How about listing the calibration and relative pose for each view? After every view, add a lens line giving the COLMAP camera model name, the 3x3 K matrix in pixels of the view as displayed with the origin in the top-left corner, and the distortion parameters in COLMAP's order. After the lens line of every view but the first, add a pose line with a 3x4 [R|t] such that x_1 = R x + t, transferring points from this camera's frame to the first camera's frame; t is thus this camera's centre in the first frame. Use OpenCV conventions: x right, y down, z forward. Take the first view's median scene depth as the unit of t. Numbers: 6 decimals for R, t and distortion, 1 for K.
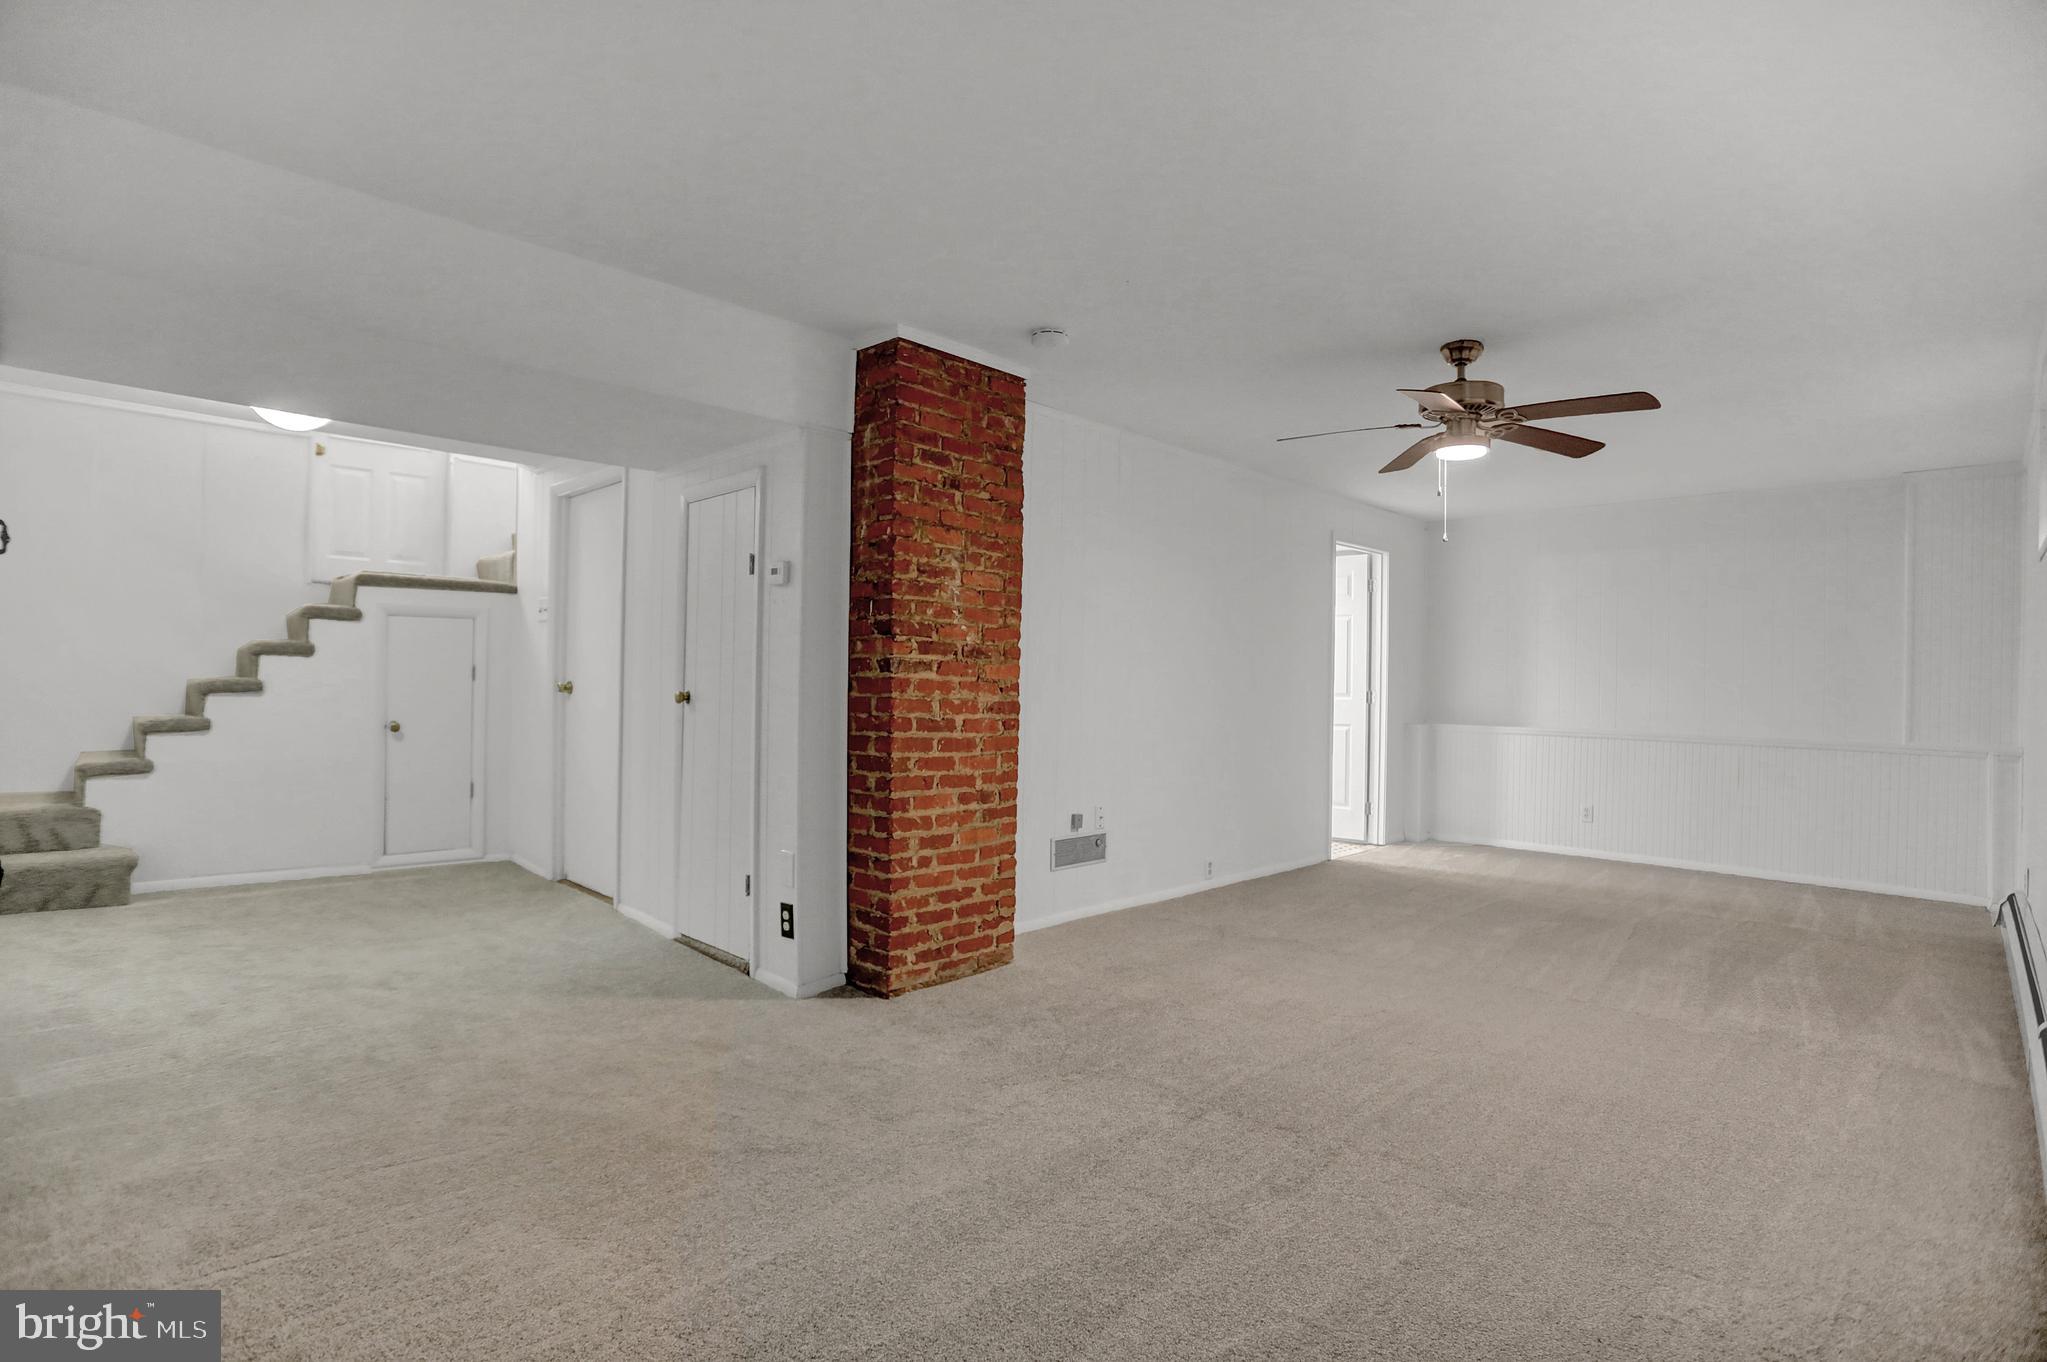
lens RADIAL K [[1005.9, 0, 1025.7], [0, 1005.9, 683.9], [0, 0, 1]] dist [-0.088974, 0.037817]
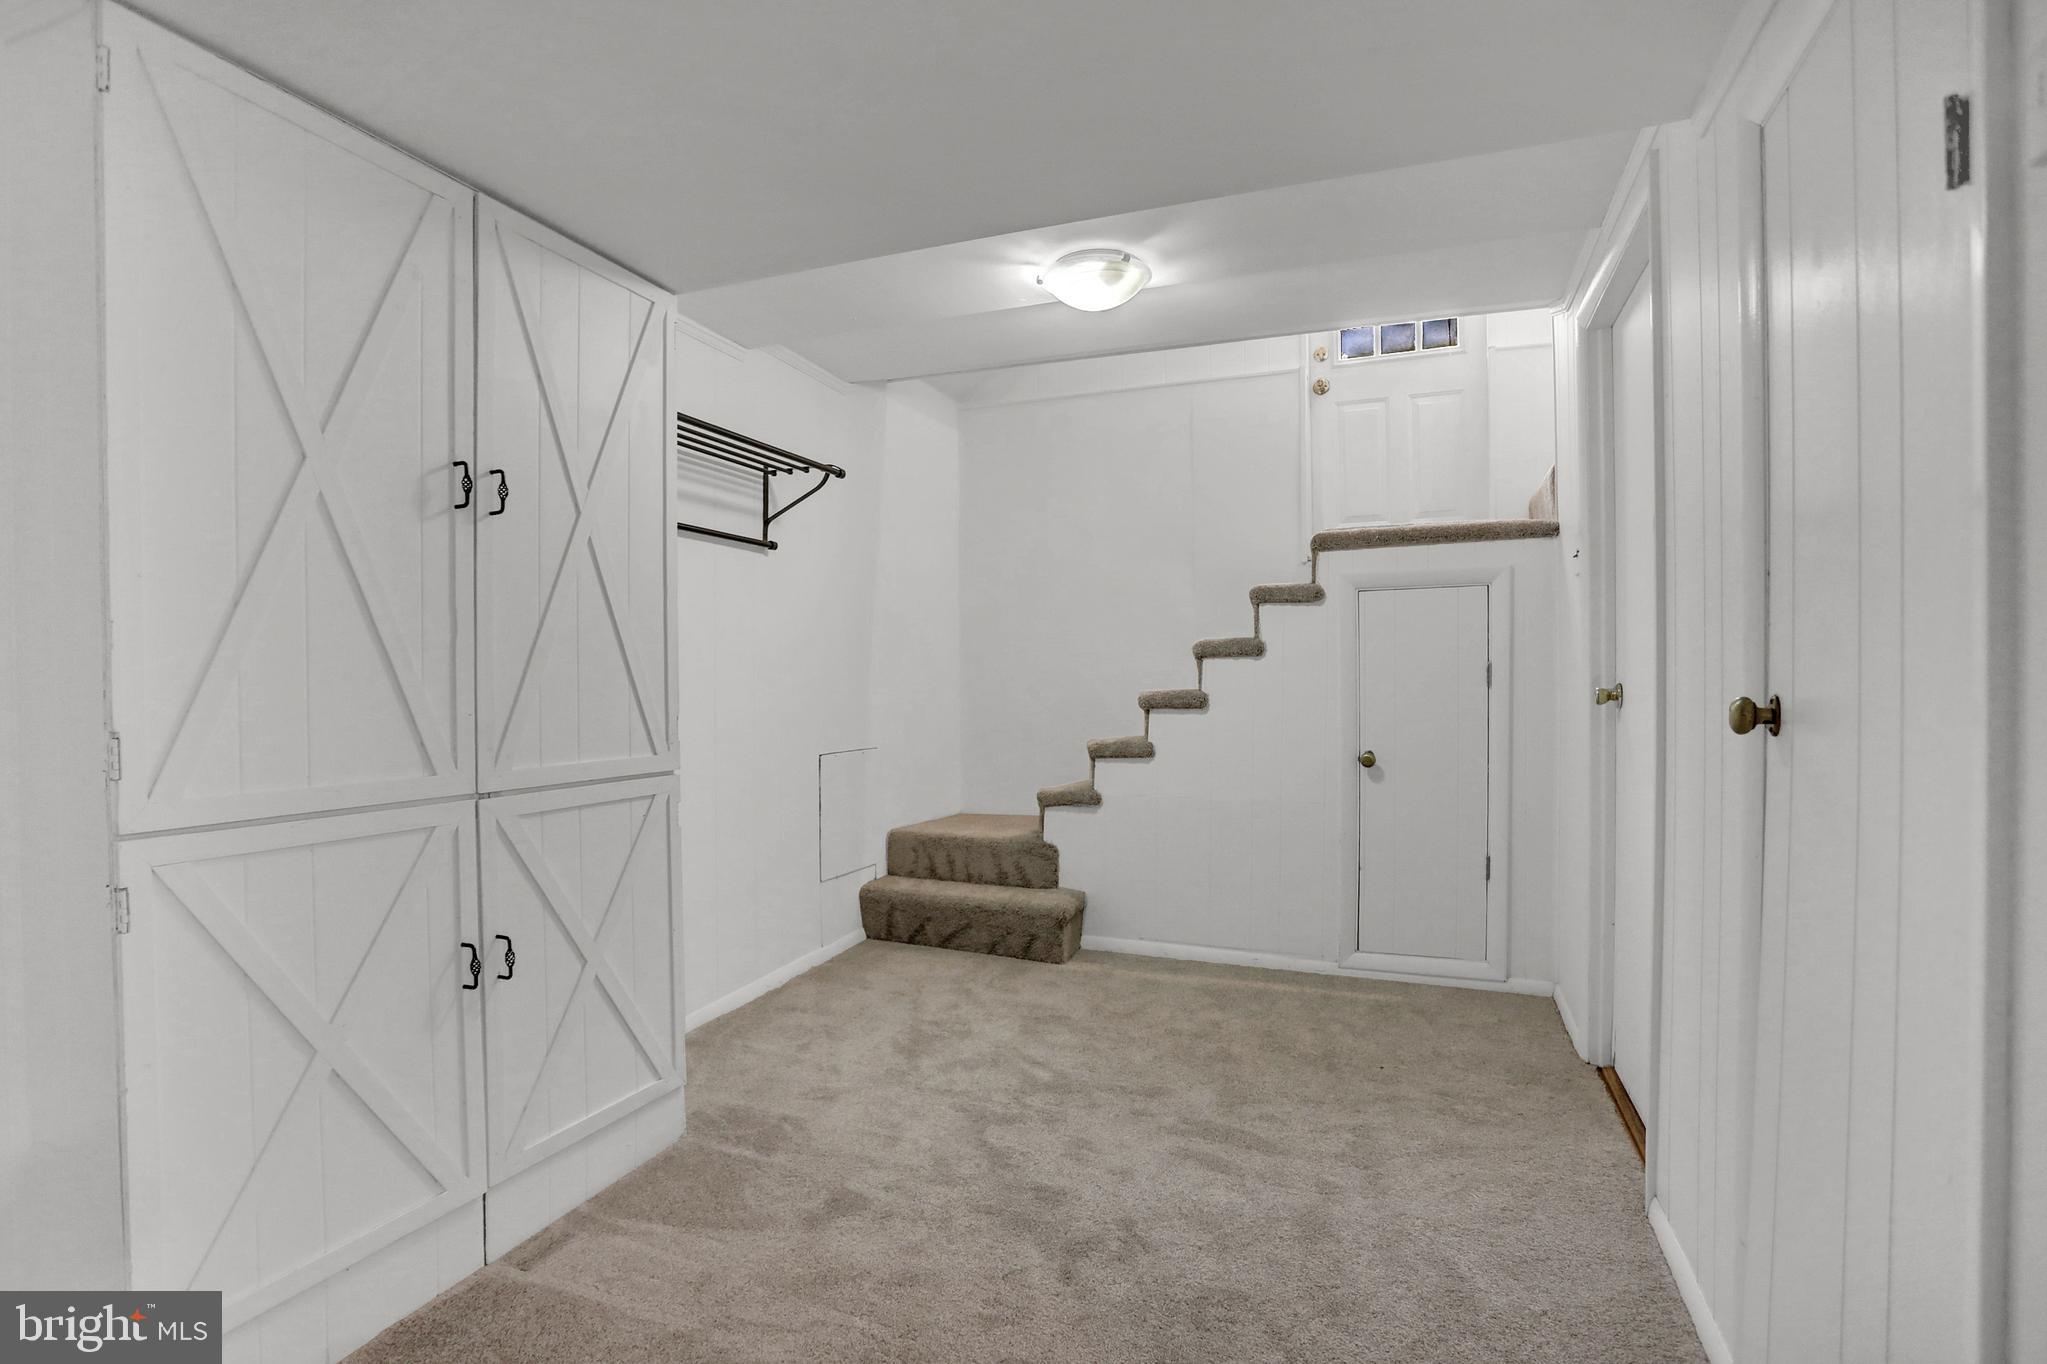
lens RADIAL K [[1005.9, 0, 1025.7], [0, 1005.9, 684.9], [0, 0, 1]] dist [-0.088974, 0.037817]
pose [[0.383396, -0.029475, -0.923114, -0.135704], [0.014194, 0.999561, -0.026021, 0.009576], [0.923475, -0.003126, 0.383646, 0.625552]]
